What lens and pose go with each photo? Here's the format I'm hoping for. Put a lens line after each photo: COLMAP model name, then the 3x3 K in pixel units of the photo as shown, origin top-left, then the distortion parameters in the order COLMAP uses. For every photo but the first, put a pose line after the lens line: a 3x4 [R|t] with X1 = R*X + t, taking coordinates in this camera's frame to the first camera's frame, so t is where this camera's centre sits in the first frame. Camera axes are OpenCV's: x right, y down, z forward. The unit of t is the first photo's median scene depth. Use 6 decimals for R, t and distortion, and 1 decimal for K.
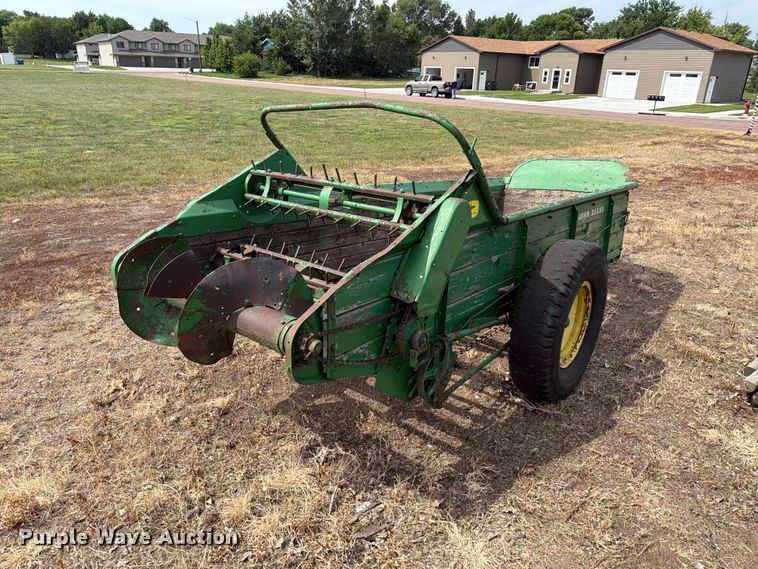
lens RADIAL K [[535.3, 0, 375.6], [0, 535.3, 286.9], [0, 0, 1]] dist [0.029342, -0.036601]
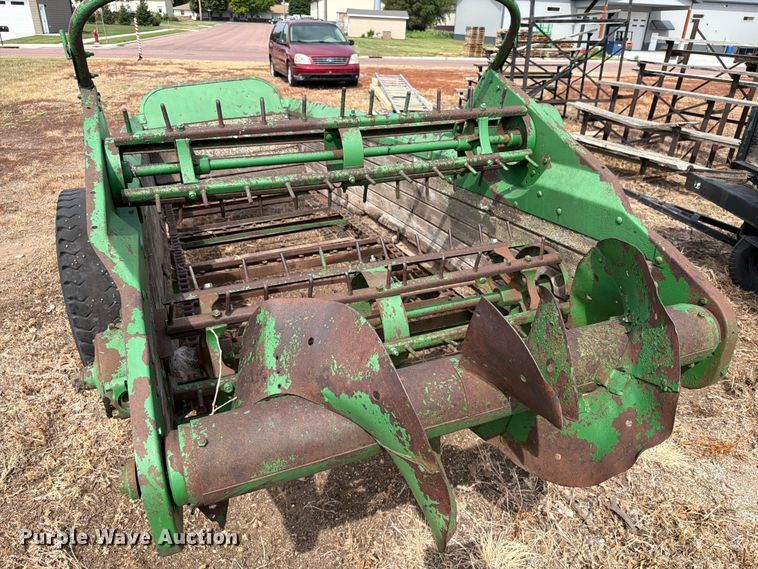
lens RADIAL K [[540.2, 0, 377.1], [0, 540.2, 282.1], [0, 0, 1]] dist [-0.004675, -0.003093]
pose [[0.473650, -0.390741, 0.789289, -0.211047], [0.309847, 0.912830, 0.265962, -0.064120], [-0.824409, 0.118586, 0.553432, 0.239103]]
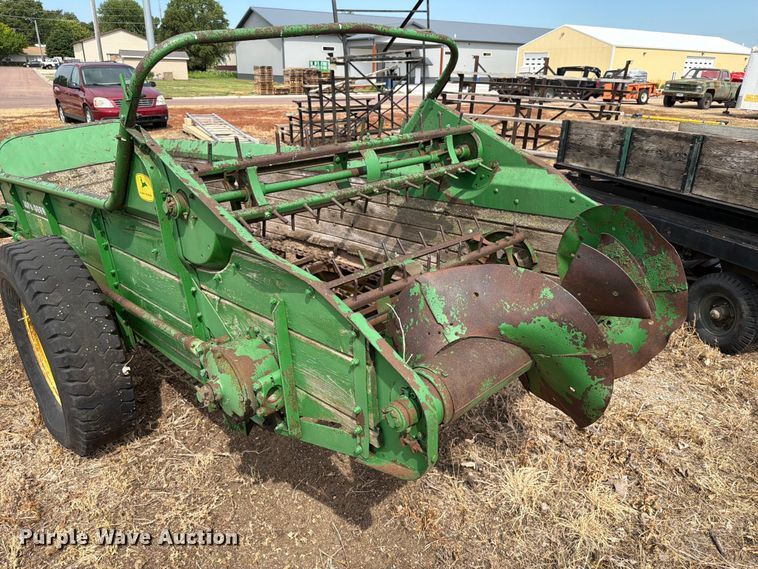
lens RADIAL K [[535.3, 0, 376.9], [0, 535.3, 279.2], [0, 0, 1]] dist [0.026070, -0.035047]
pose [[0.118590, -0.385557, 0.915031, -0.277780], [0.359184, 0.875785, 0.322470, -0.091632], [-0.925701, 0.290423, 0.242345, 0.307940]]
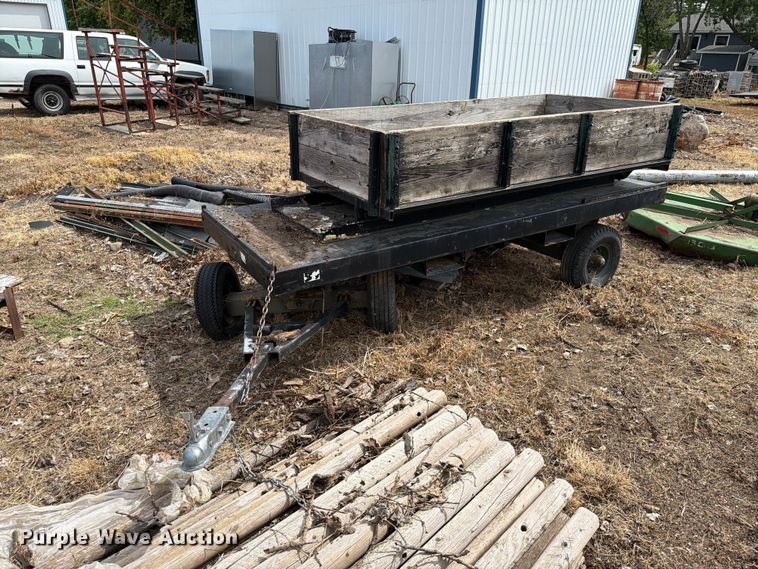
lens RADIAL K [[530.2, 0, 376.3], [0, 530.2, 288.5], [0, 0, 1]] dist [0.050853, -0.064037]
pose [[-0.989133, 0.016792, -0.146064, 0.418104], [-0.094051, 0.691339, 0.716383, -0.148807], [0.113009, 0.722335, -0.682247, 0.502230]]
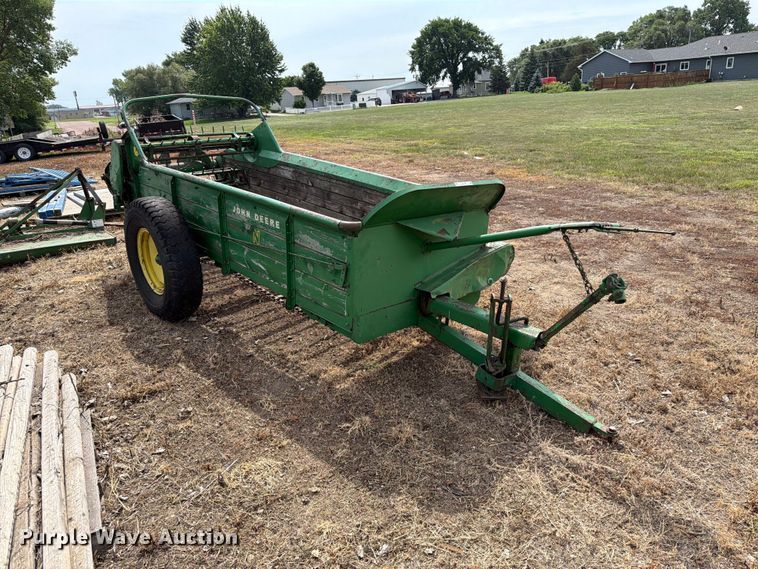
lens RADIAL K [[533.3, 0, 383.6], [0, 533.3, 287.9], [0, 0, 1]] dist [0.031214, -0.037782]
pose [[-0.143557, 0.320770, -0.936215, 0.659861], [-0.317144, 0.881210, 0.350554, -0.219619], [0.937449, 0.347240, -0.024774, 0.680077]]
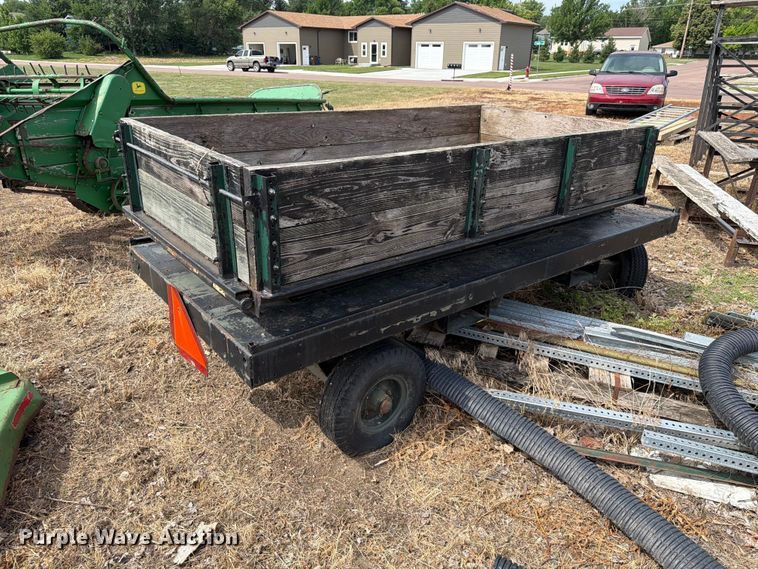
lens RADIAL K [[538.7, 0, 374.9], [0, 538.7, 286.9], [0, 0, 1]] dist [0.004196, -0.009196]
pose [[0.960160, -0.128162, 0.248328, 0.128282], [0.119811, 0.991610, 0.048519, 0.148036], [-0.252463, -0.016833, 0.967460, -0.238704]]
